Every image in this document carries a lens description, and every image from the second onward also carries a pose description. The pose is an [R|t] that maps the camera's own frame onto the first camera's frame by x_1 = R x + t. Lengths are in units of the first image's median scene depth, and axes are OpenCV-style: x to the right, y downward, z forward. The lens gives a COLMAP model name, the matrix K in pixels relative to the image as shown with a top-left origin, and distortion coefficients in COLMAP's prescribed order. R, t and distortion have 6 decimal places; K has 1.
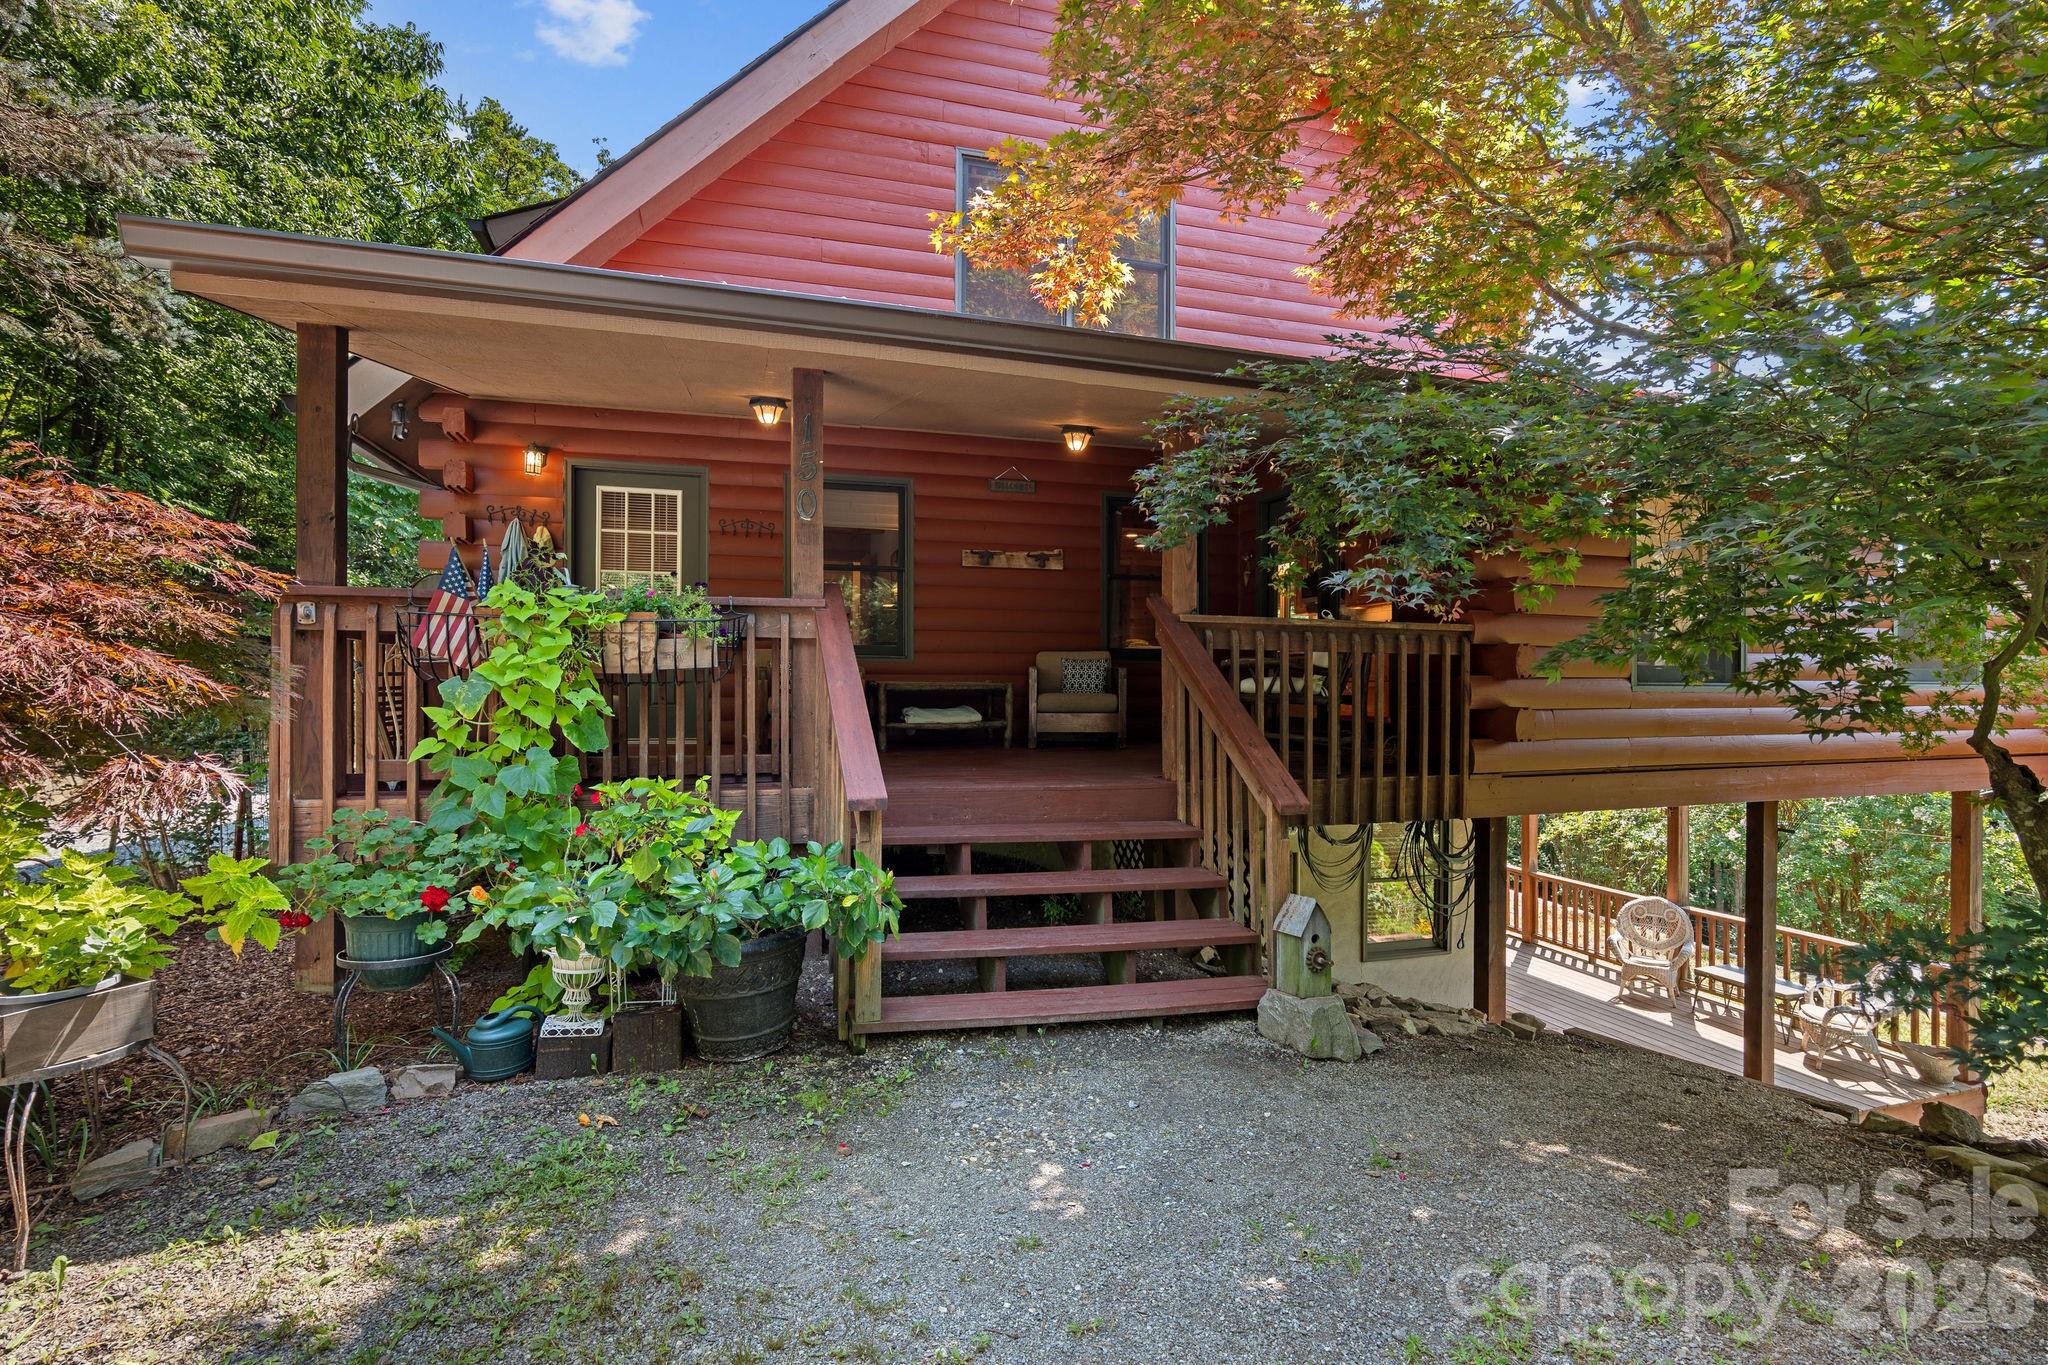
lens RADIAL K [[944.9, 0, 1032.2], [0, 944.9, 691.6], [0, 0, 1]] dist [-0.018062, 0.000292]
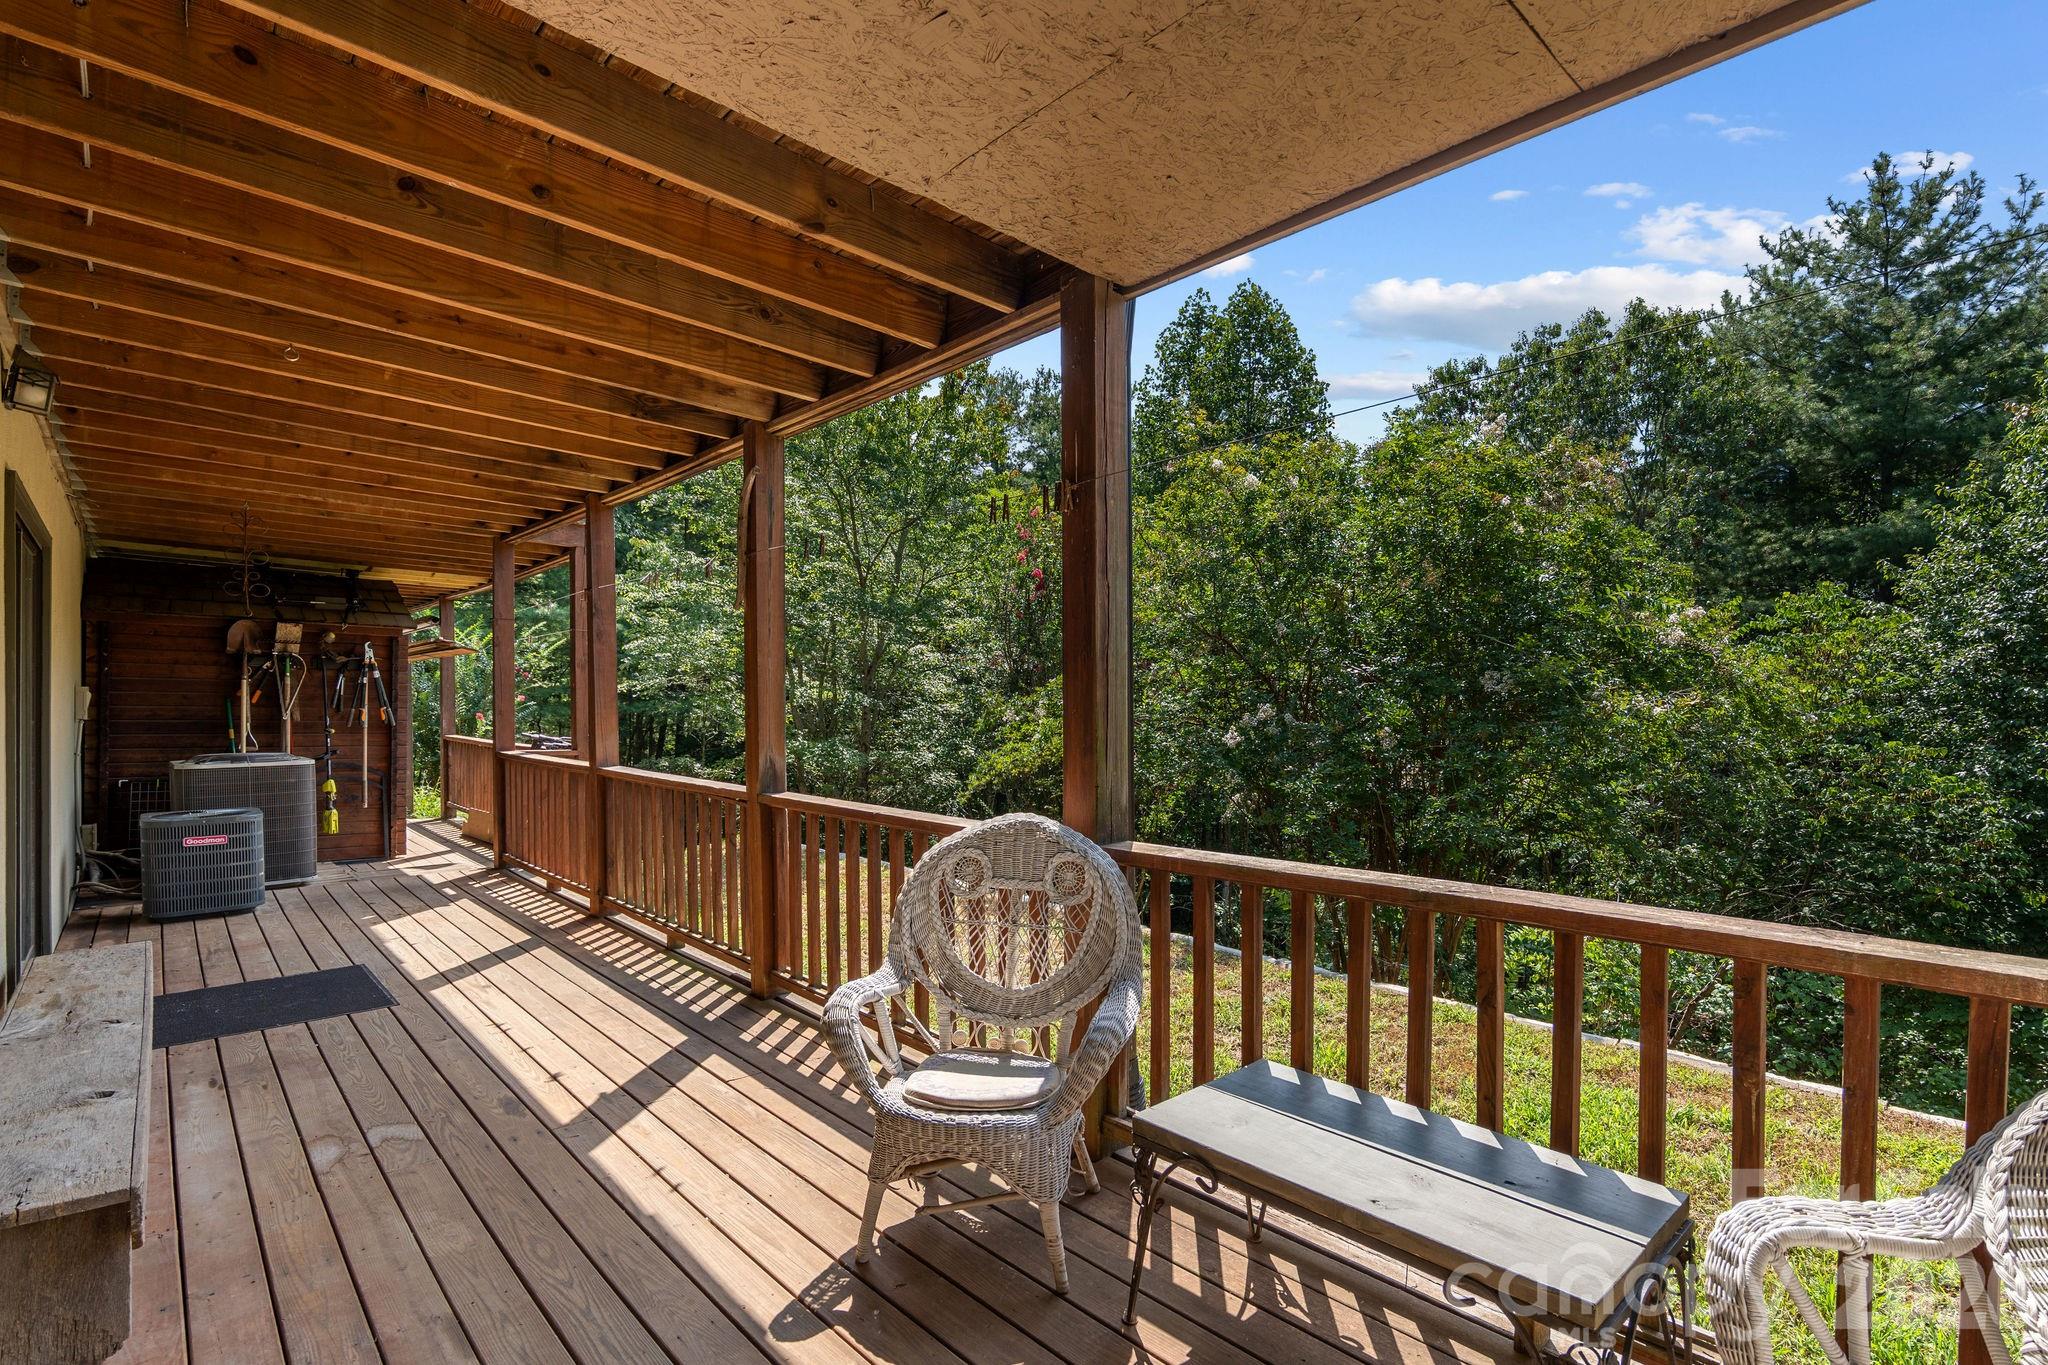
lens RADIAL K [[944.9, 0, 1032.2], [0, 944.9, 691.6], [0, 0, 1]] dist [-0.018062, 0.000292]
pose [[0.901005, 0.006360, 0.433762, 0.554084], [-0.005277, 0.999979, -0.003700, 0.186180], [-0.433776, 0.001044, 0.901020, 0.762947]]
